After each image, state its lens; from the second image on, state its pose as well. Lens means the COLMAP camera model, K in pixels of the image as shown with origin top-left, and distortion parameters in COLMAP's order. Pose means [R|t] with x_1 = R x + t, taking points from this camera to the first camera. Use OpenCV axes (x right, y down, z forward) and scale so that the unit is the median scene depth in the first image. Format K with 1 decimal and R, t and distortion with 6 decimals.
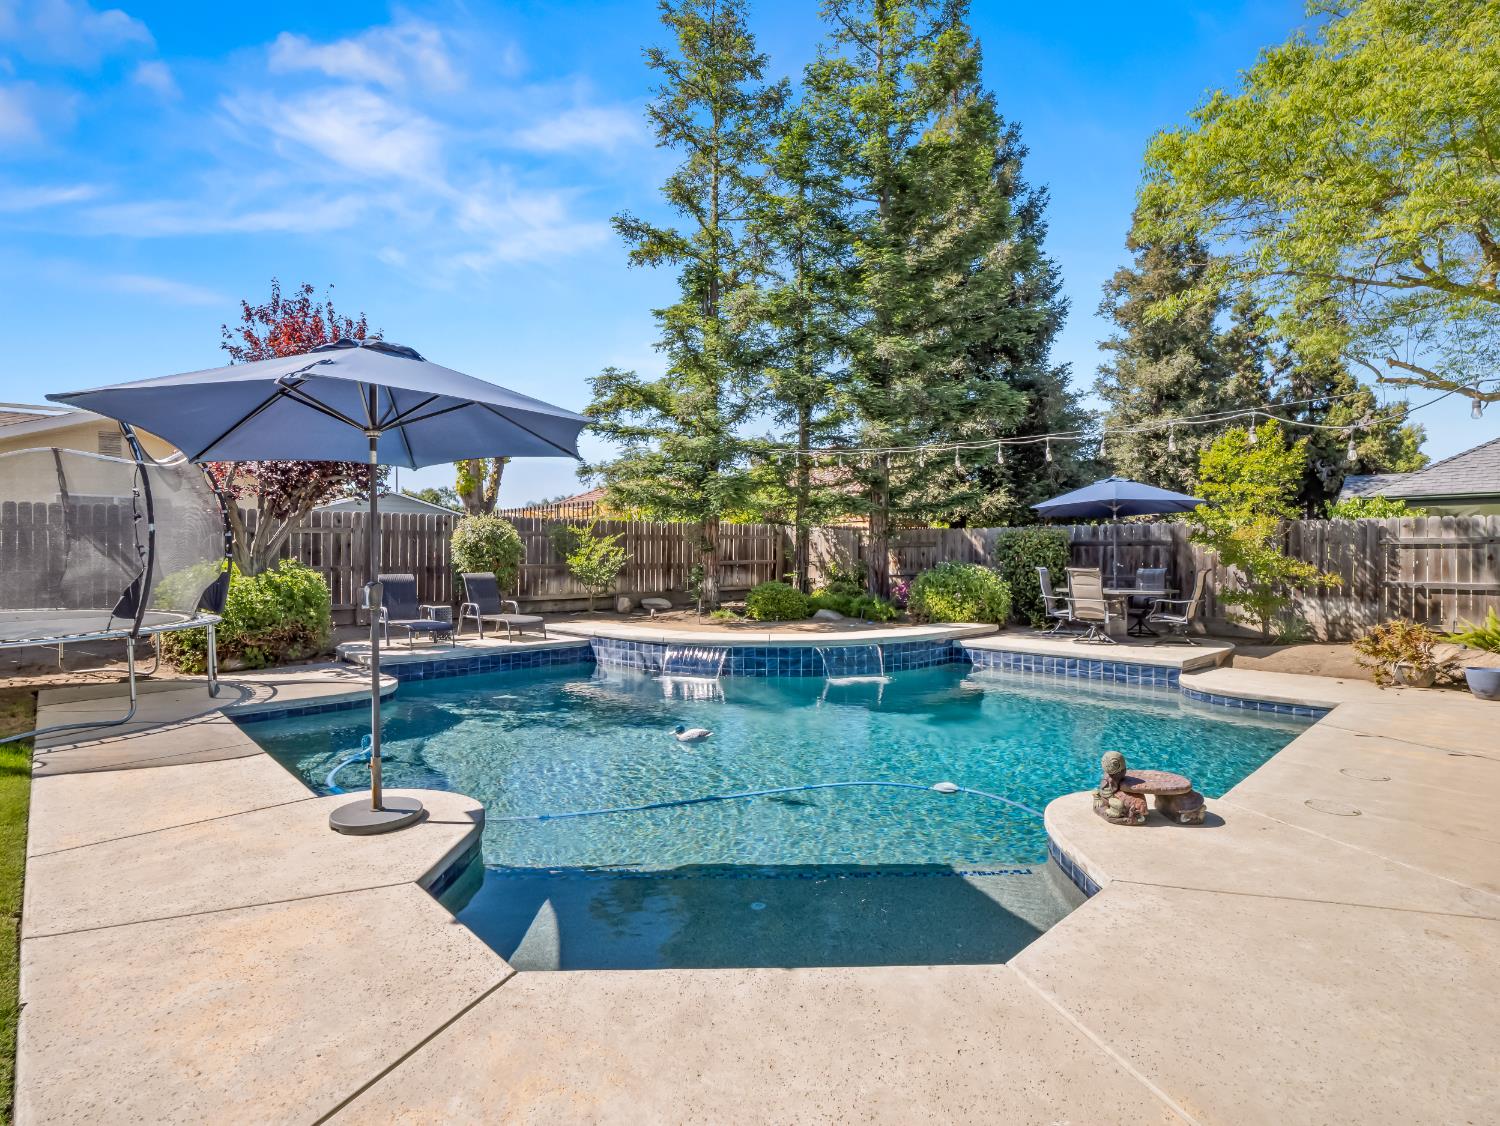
lens RADIAL K [[741.7, 0, 748.3], [0, 741.7, 573.3], [0, 0, 1]] dist [-0.002399, -0.009025]
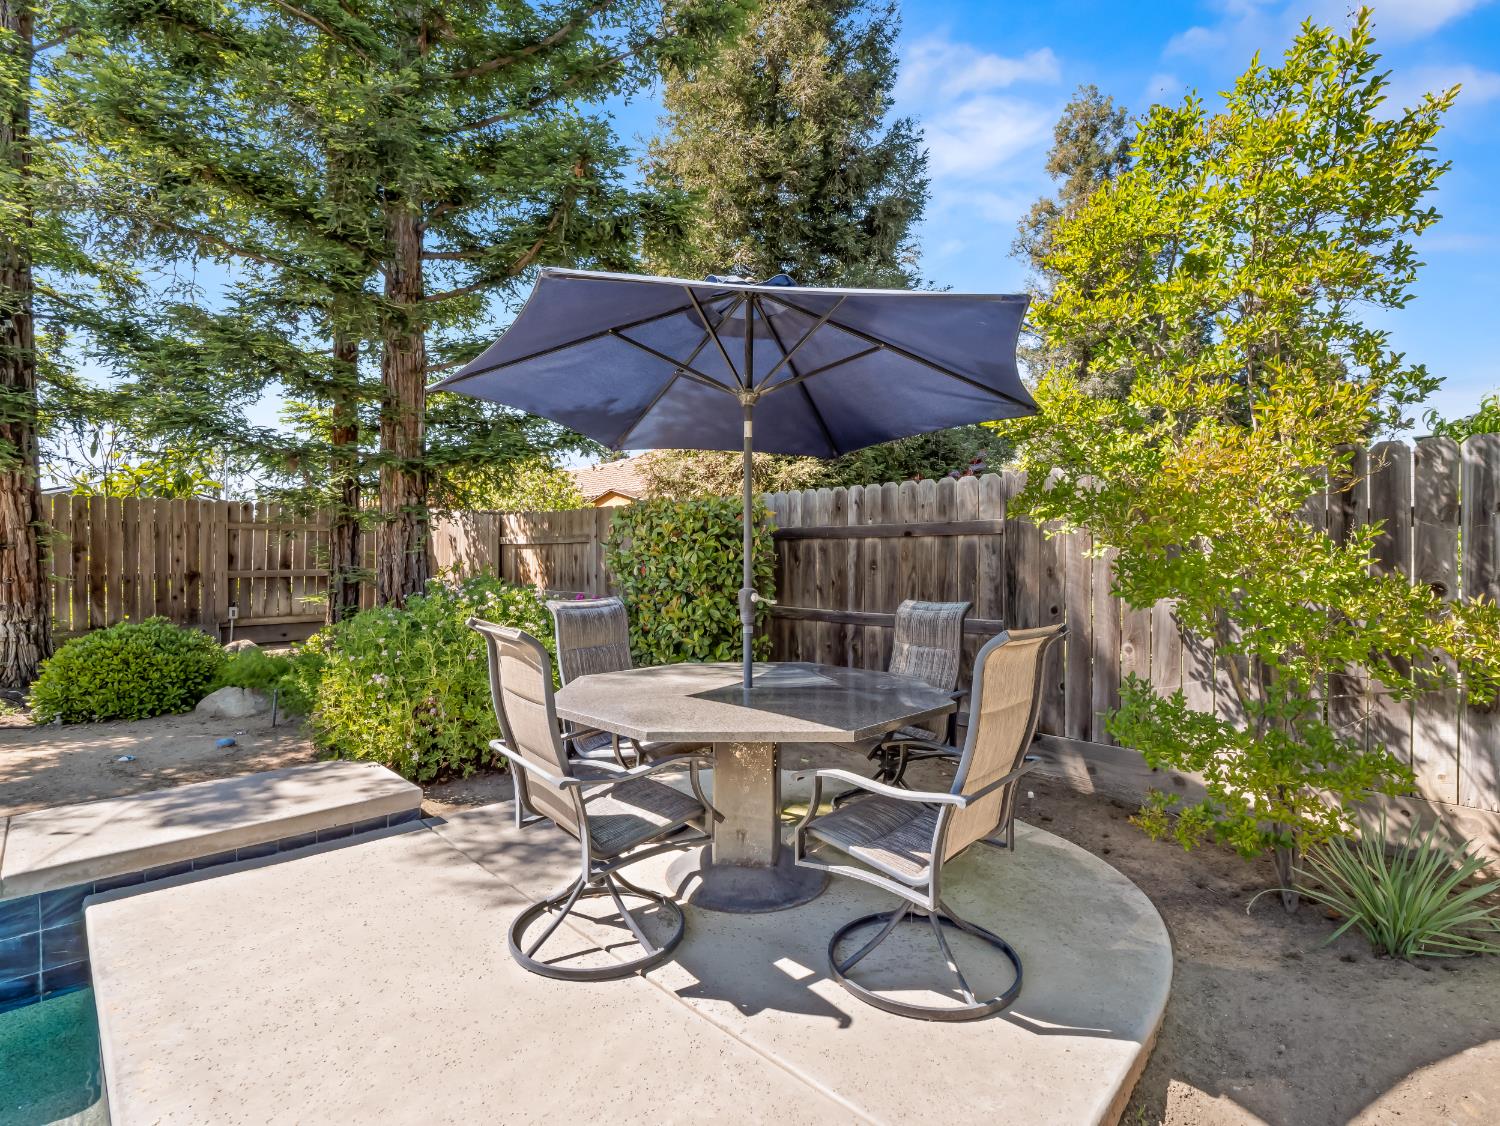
lens RADIAL K [[734.9, 0, 737.9], [0, 734.9, 564.8], [0, 0, 1]] dist [-0.006825, -0.000899]
pose [[0.999351, -0.001971, 0.035959, 0.417703], [0.002481, 0.999897, -0.014144, -0.017775], [-0.035928, 0.014224, 0.999253, 0.629812]]
